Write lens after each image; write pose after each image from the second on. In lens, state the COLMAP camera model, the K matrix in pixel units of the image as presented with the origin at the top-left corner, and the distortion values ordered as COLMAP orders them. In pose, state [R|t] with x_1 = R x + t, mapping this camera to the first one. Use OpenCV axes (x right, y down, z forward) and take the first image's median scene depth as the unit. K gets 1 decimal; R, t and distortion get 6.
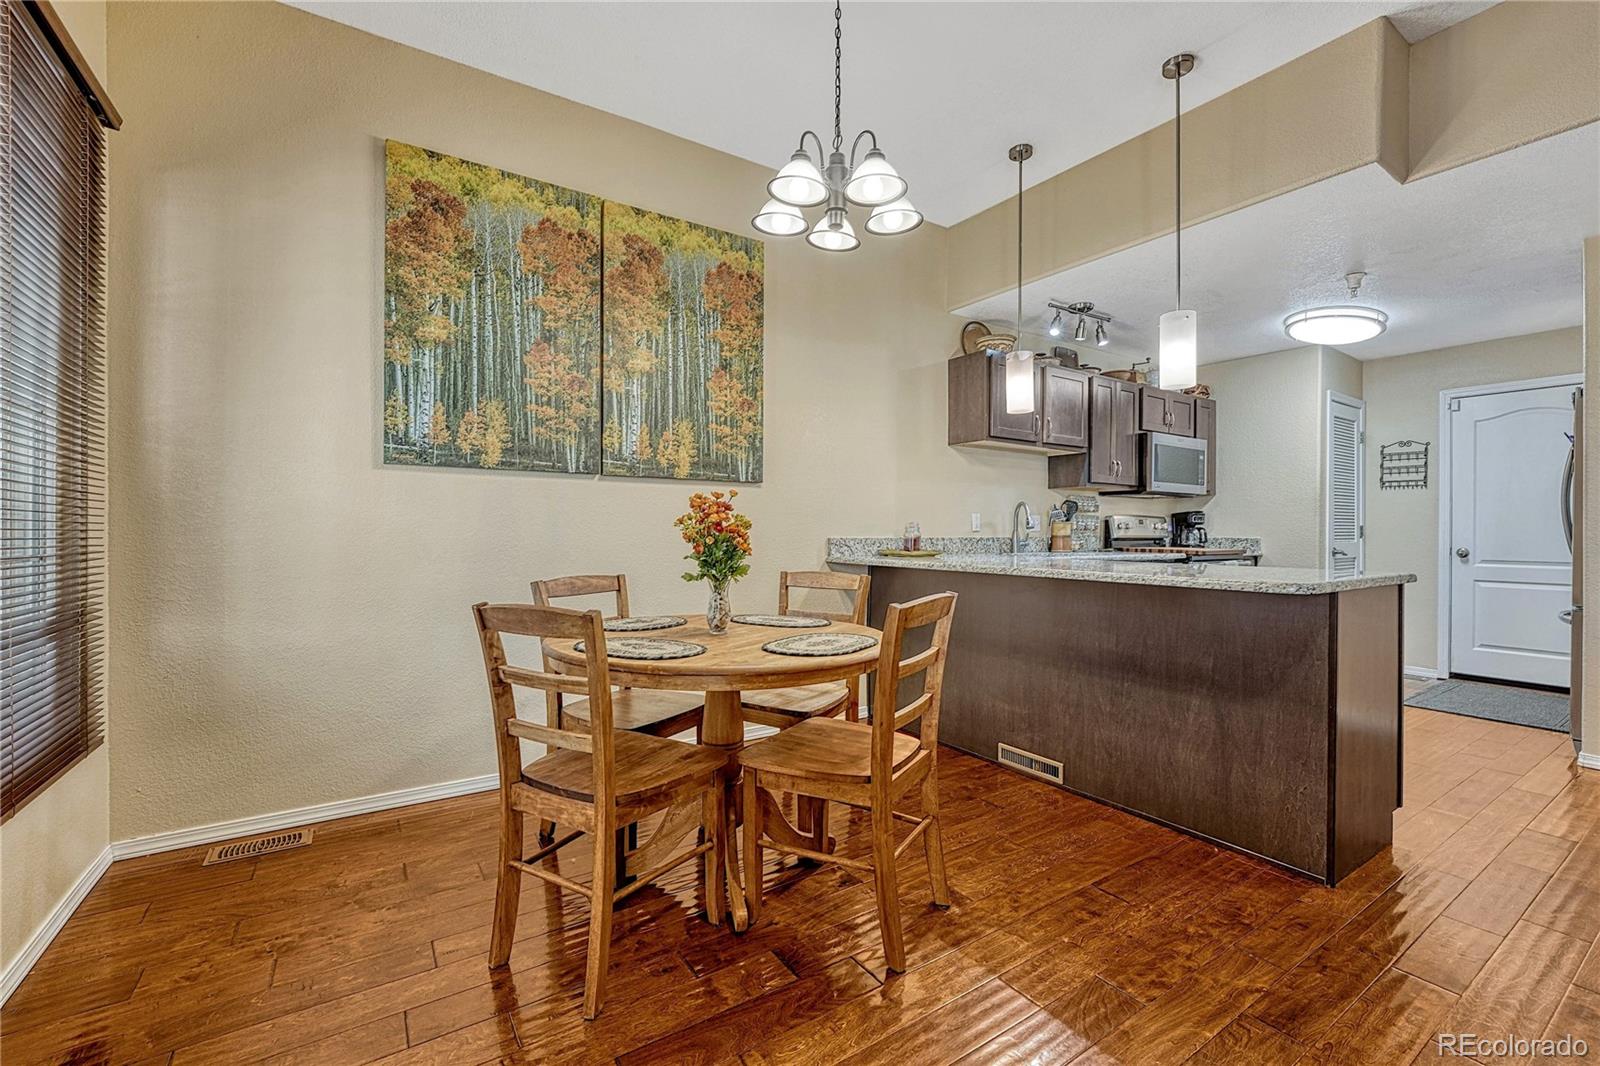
lens RADIAL K [[666.1, 0, 796.6], [0, 666.1, 533.5], [0, 0, 1]] dist [-0.008969, -0.000095]
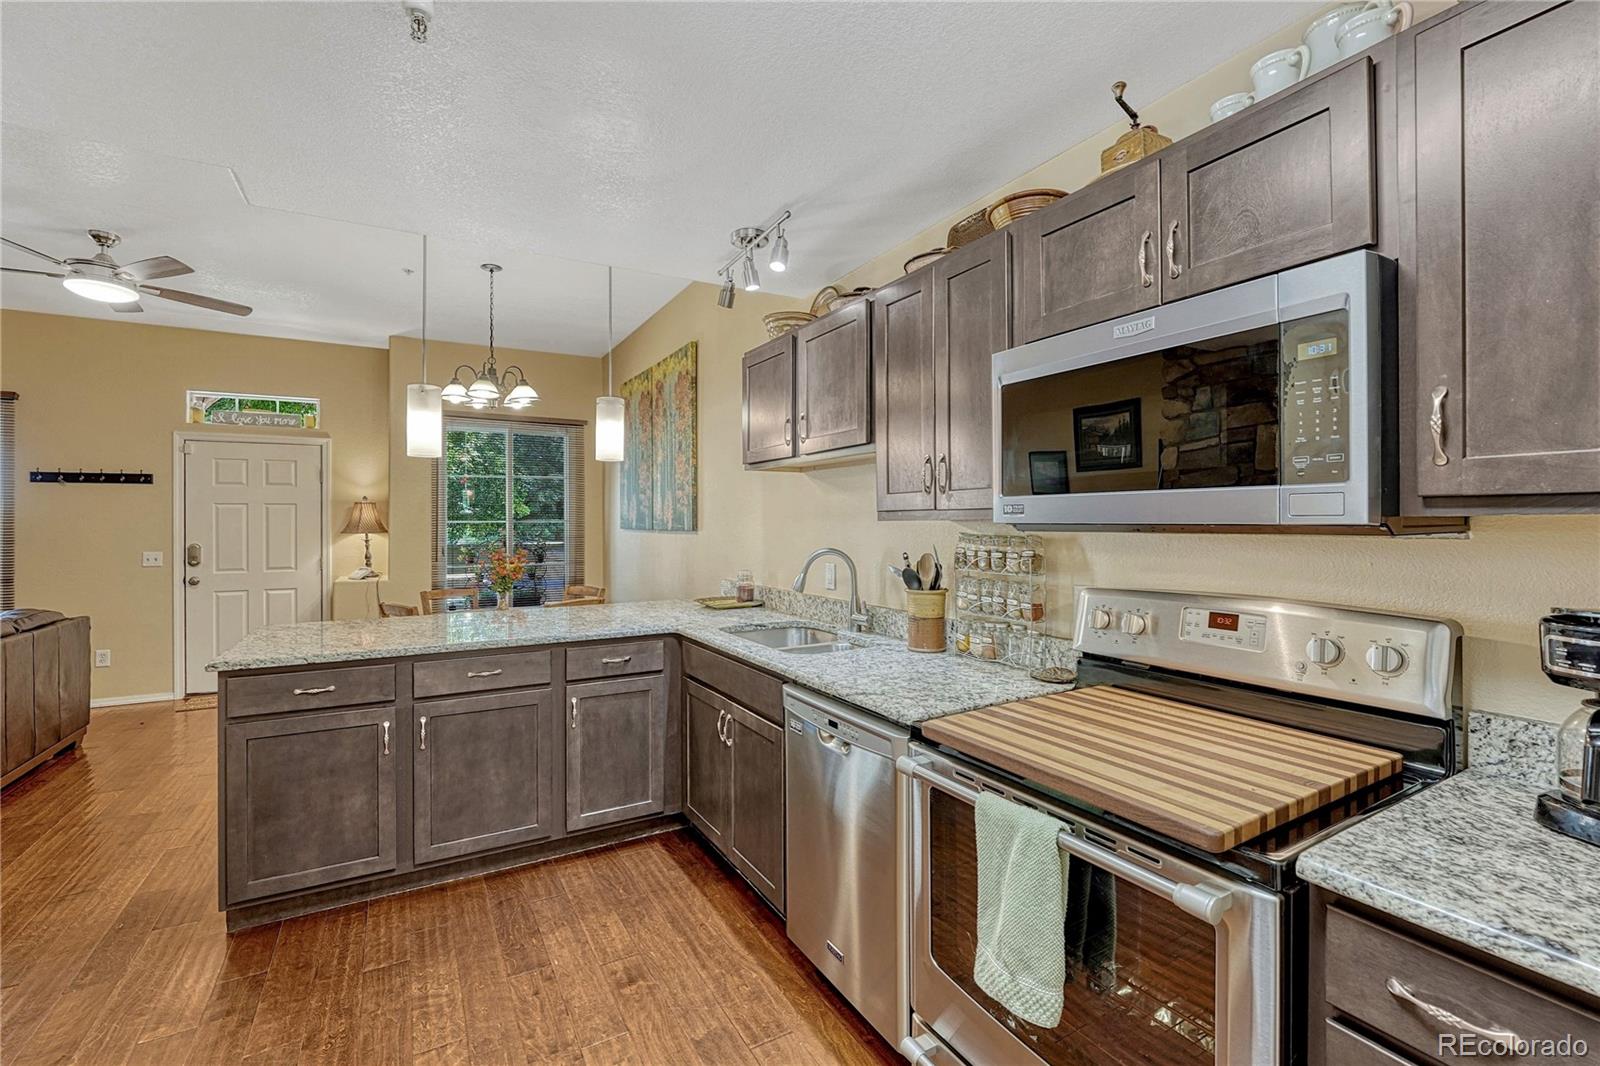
lens RADIAL K [[690.8, 0, 792.3], [0, 690.8, 520.2], [0, 0, 1]] dist [-0.008069, -0.000443]
pose [[-0.060122, -0.007316, -0.998164, 1.367422], [-0.003735, 0.999968, -0.007105, -0.096173], [0.998184, 0.003301, -0.060147, 1.390685]]
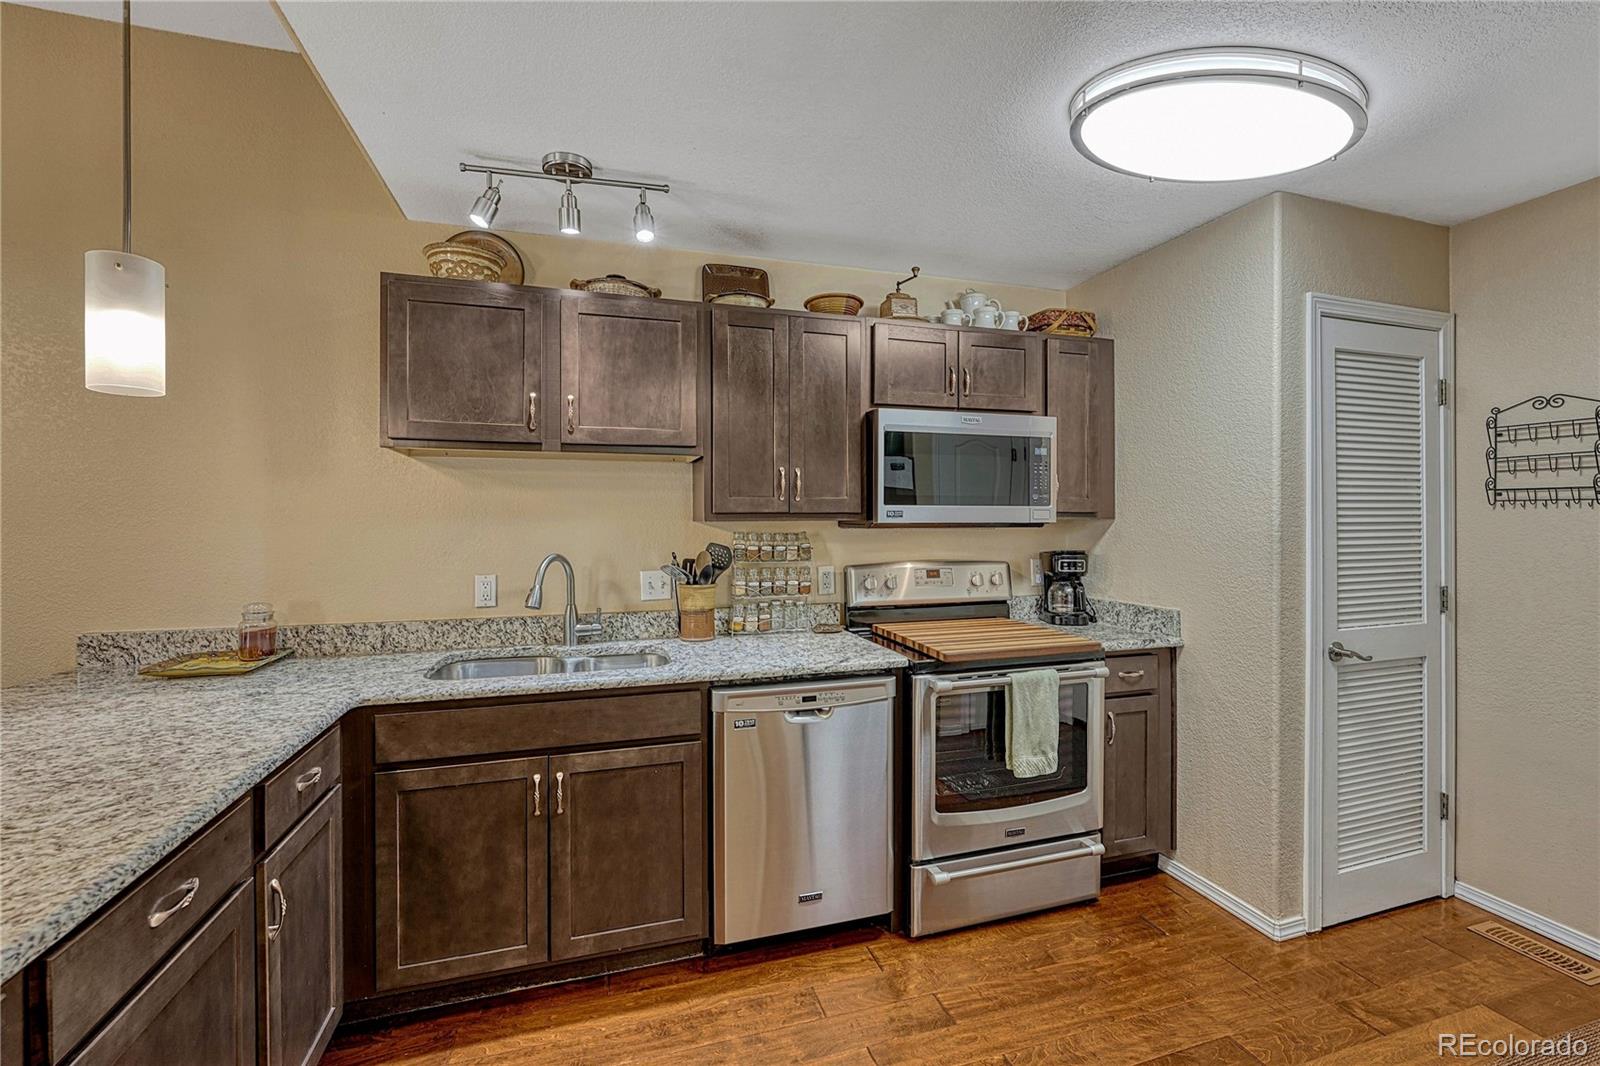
lens RADIAL K [[672.2, 0, 793.3], [0, 672.2, 520.7], [0, 0, 1]] dist [-0.005231, -0.000209]
pose [[0.961312, -0.007856, -0.275350, 0.932068], [0.006453, 0.999961, -0.005999, -0.097002], [0.275387, 0.003990, 0.961325, 0.737379]]
